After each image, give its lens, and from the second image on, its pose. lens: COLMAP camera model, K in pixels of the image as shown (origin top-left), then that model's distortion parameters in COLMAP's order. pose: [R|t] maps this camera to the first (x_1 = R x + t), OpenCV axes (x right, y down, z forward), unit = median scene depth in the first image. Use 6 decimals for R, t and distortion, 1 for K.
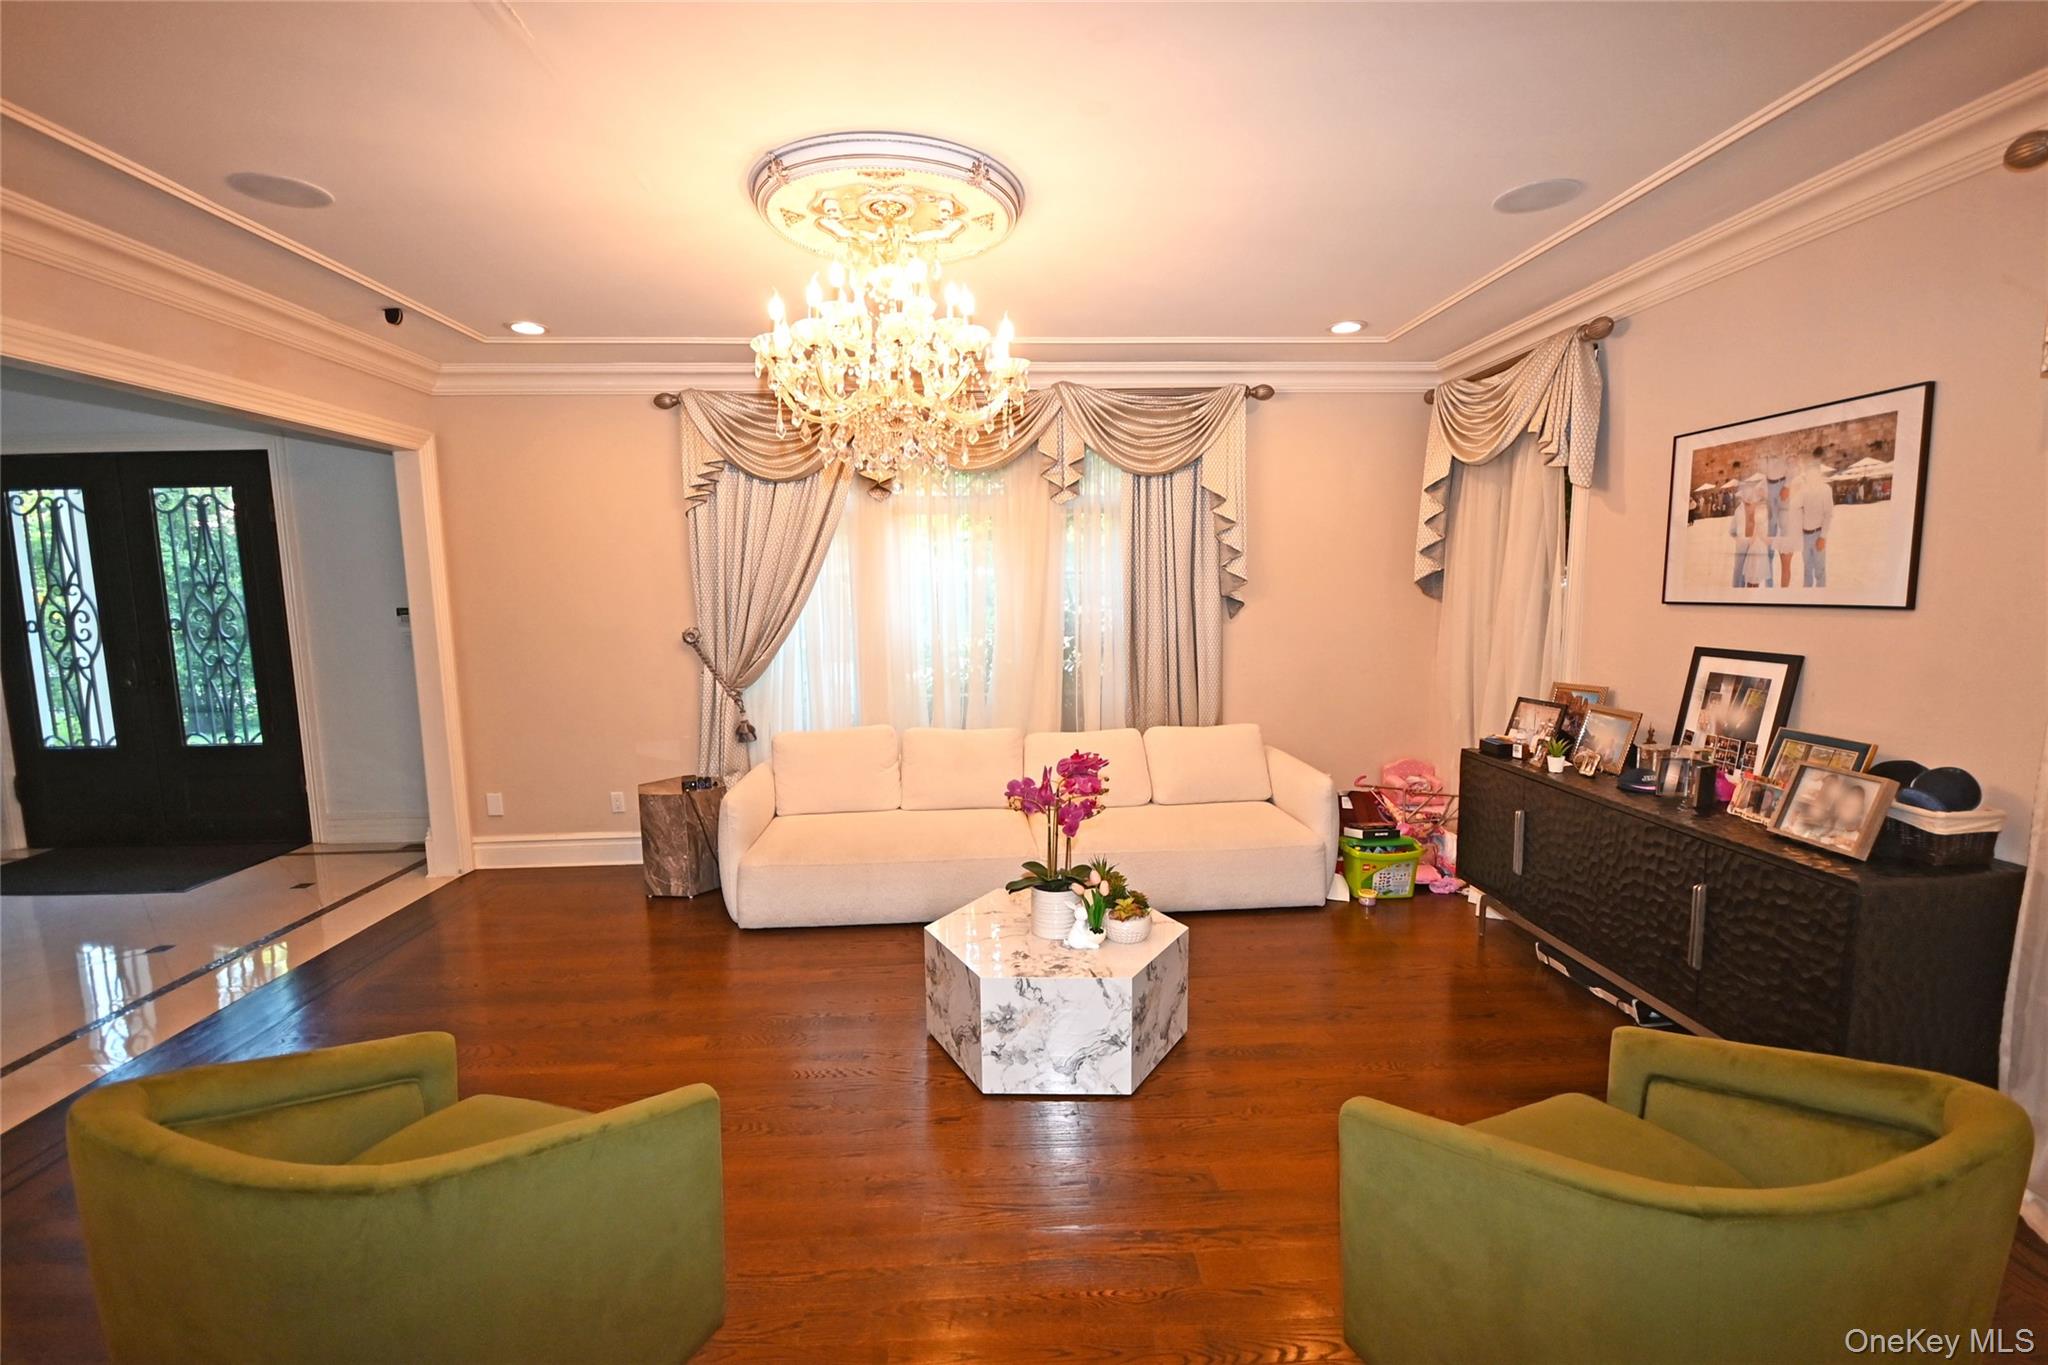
lens RADIAL K [[899.7, 0, 1019.8], [0, 899.7, 698.3], [0, 0, 1]] dist [0.002671, -0.006237]
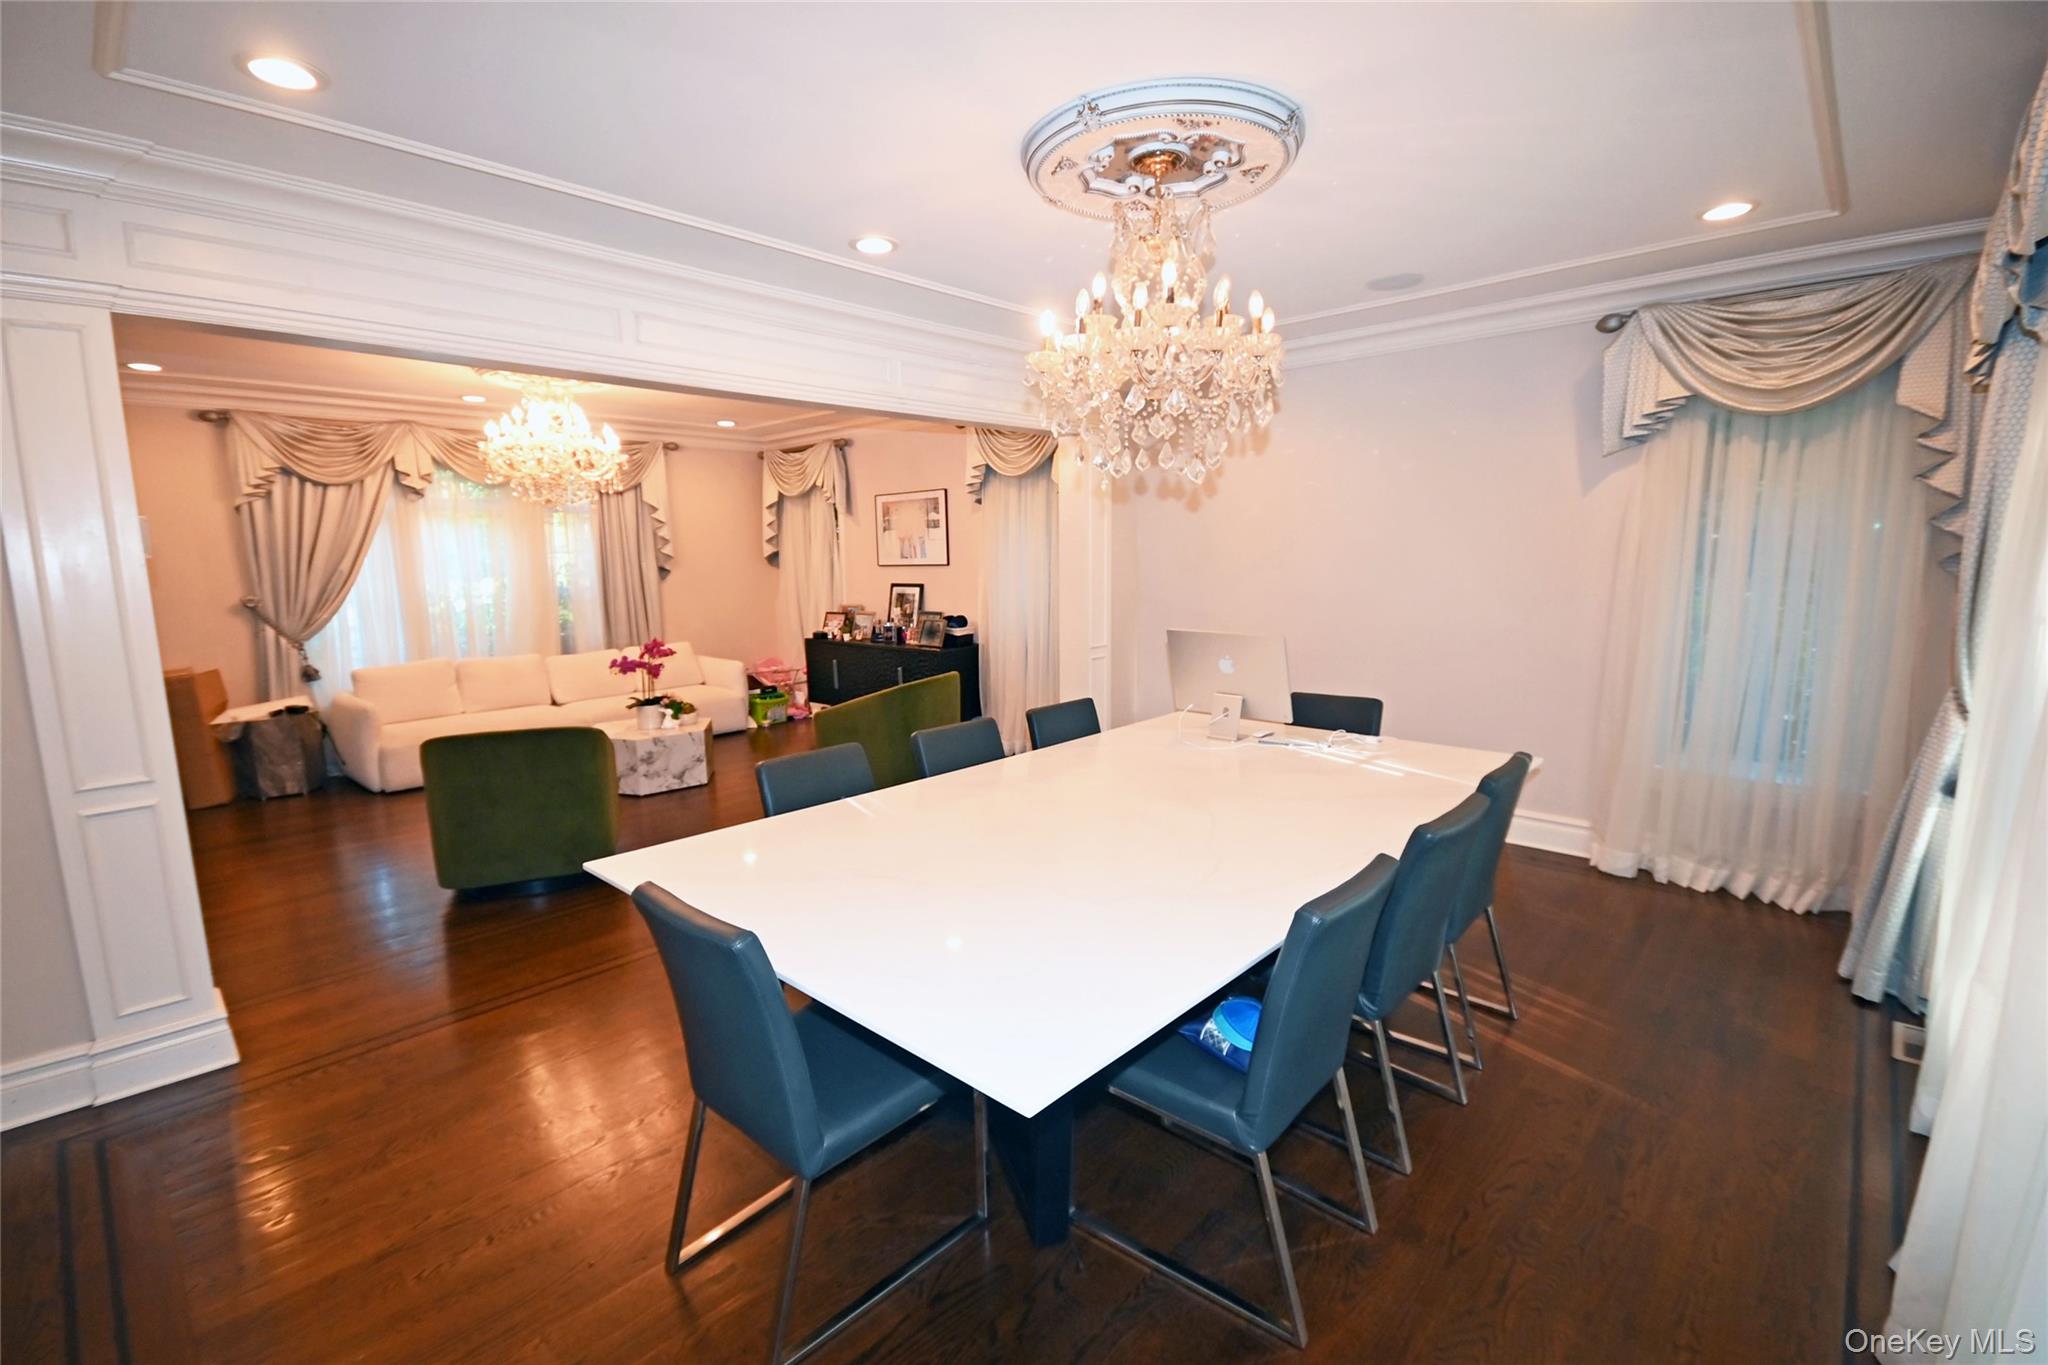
lens RADIAL K [[899.7, 0, 1027.0], [0, 899.7, 694.4], [0, 0, 1]] dist [0.002671, -0.006237]
pose [[0.711627, -0.107827, 0.694233, -0.508498], [0.095000, 0.993845, 0.056982, 0.098115], [-0.696105, 0.025403, 0.717491, -0.712451]]
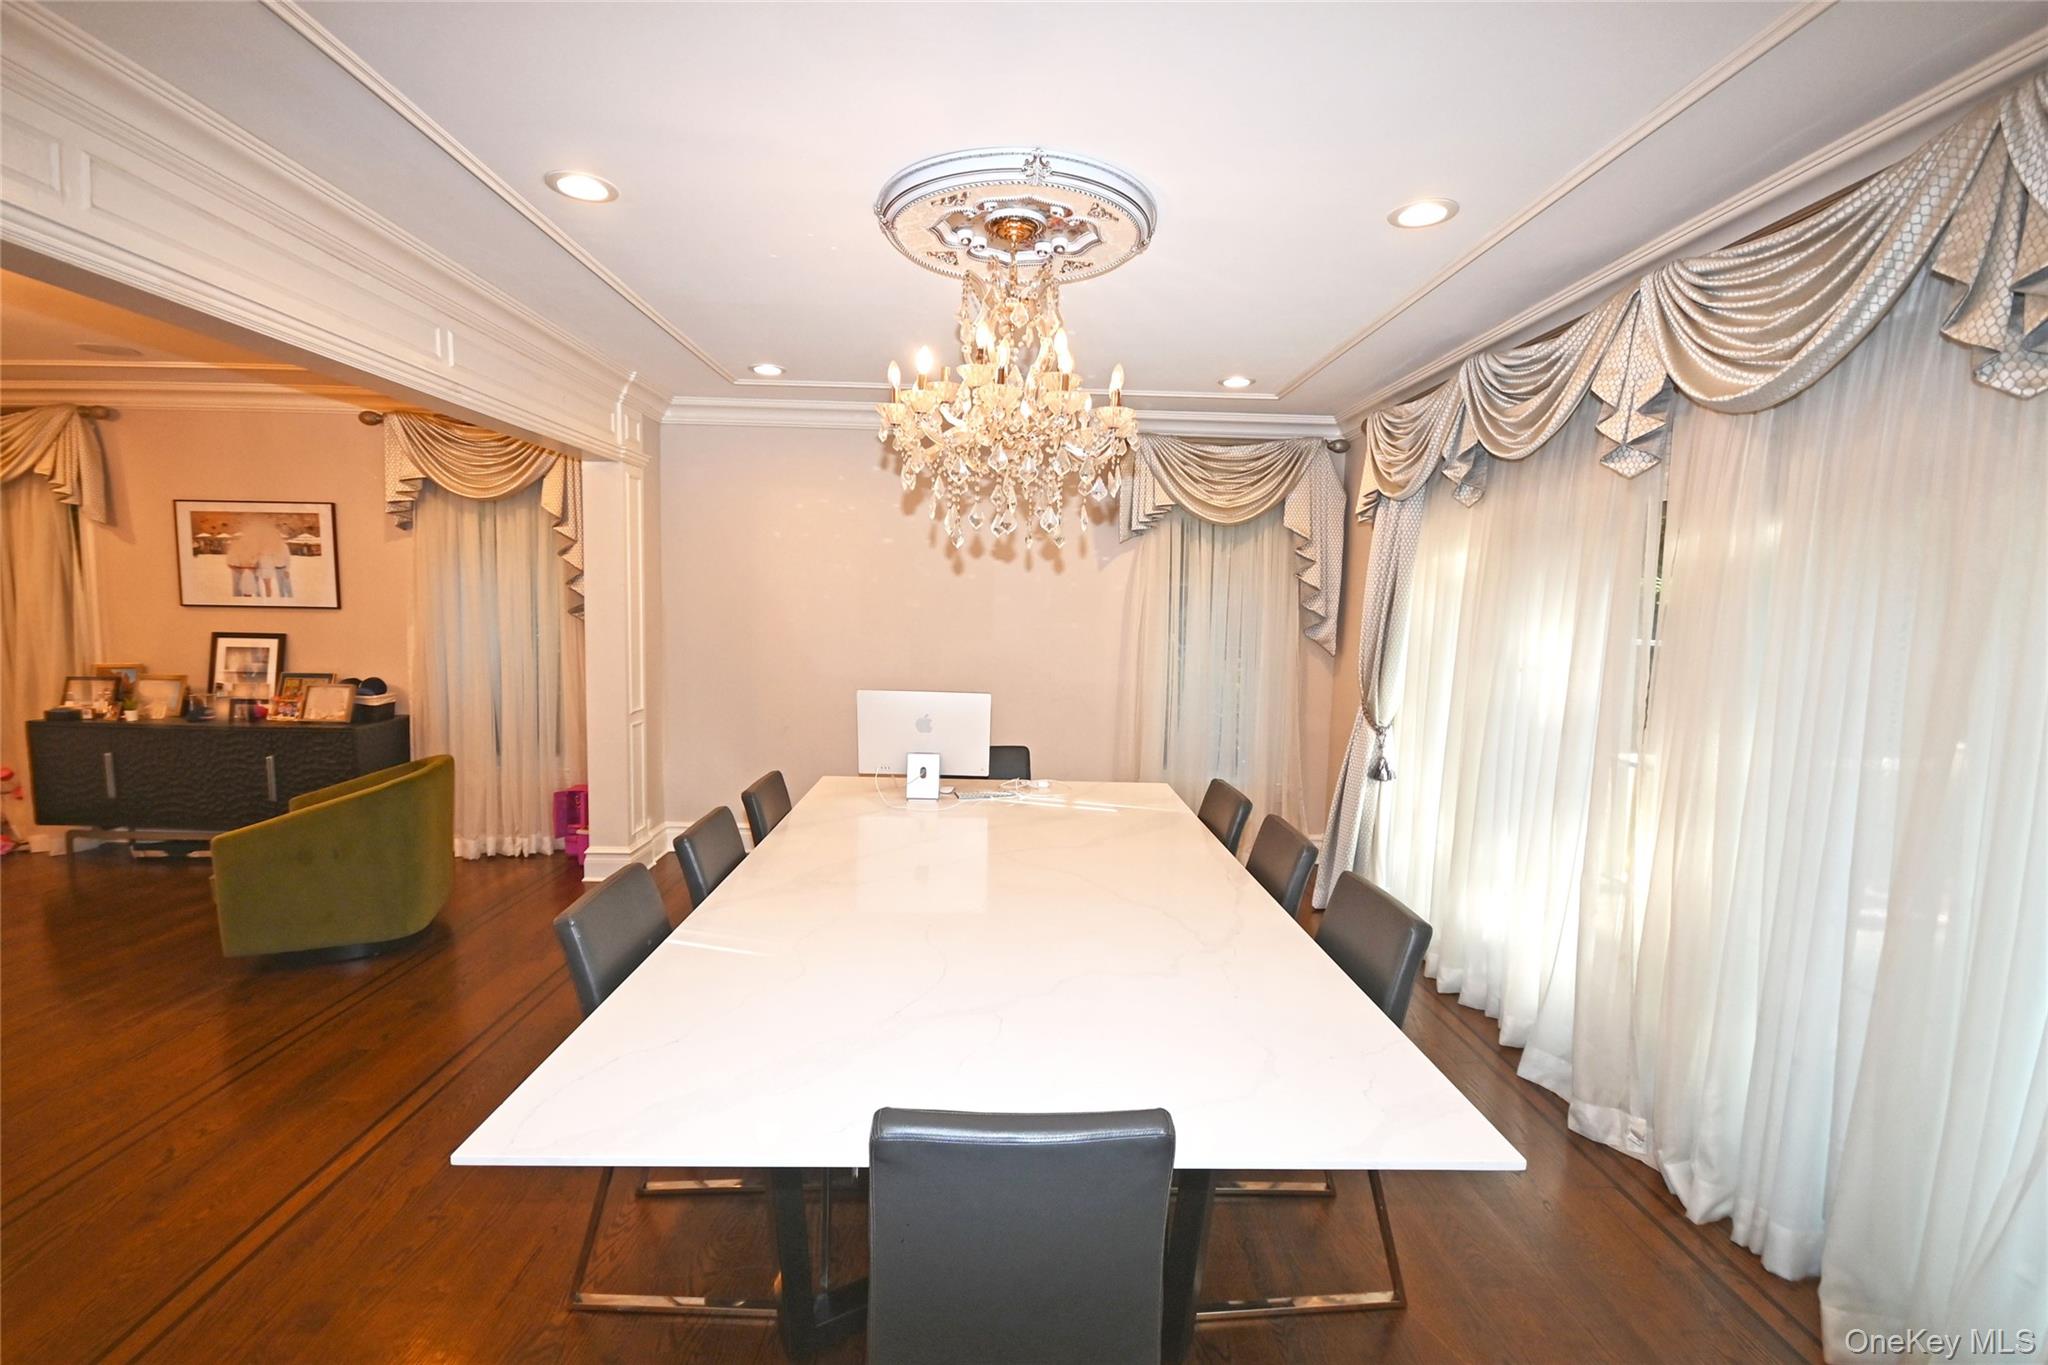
lens RADIAL K [[899.7, 0, 1005.4], [0, 899.7, 685.8], [0, 0, 1]] dist [0.002671, -0.006237]
pose [[0.017096, -0.079147, 0.996716, -0.613629], [0.102628, 0.991736, 0.076991, 0.043799], [-0.994573, 0.100974, 0.025078, -0.331434]]
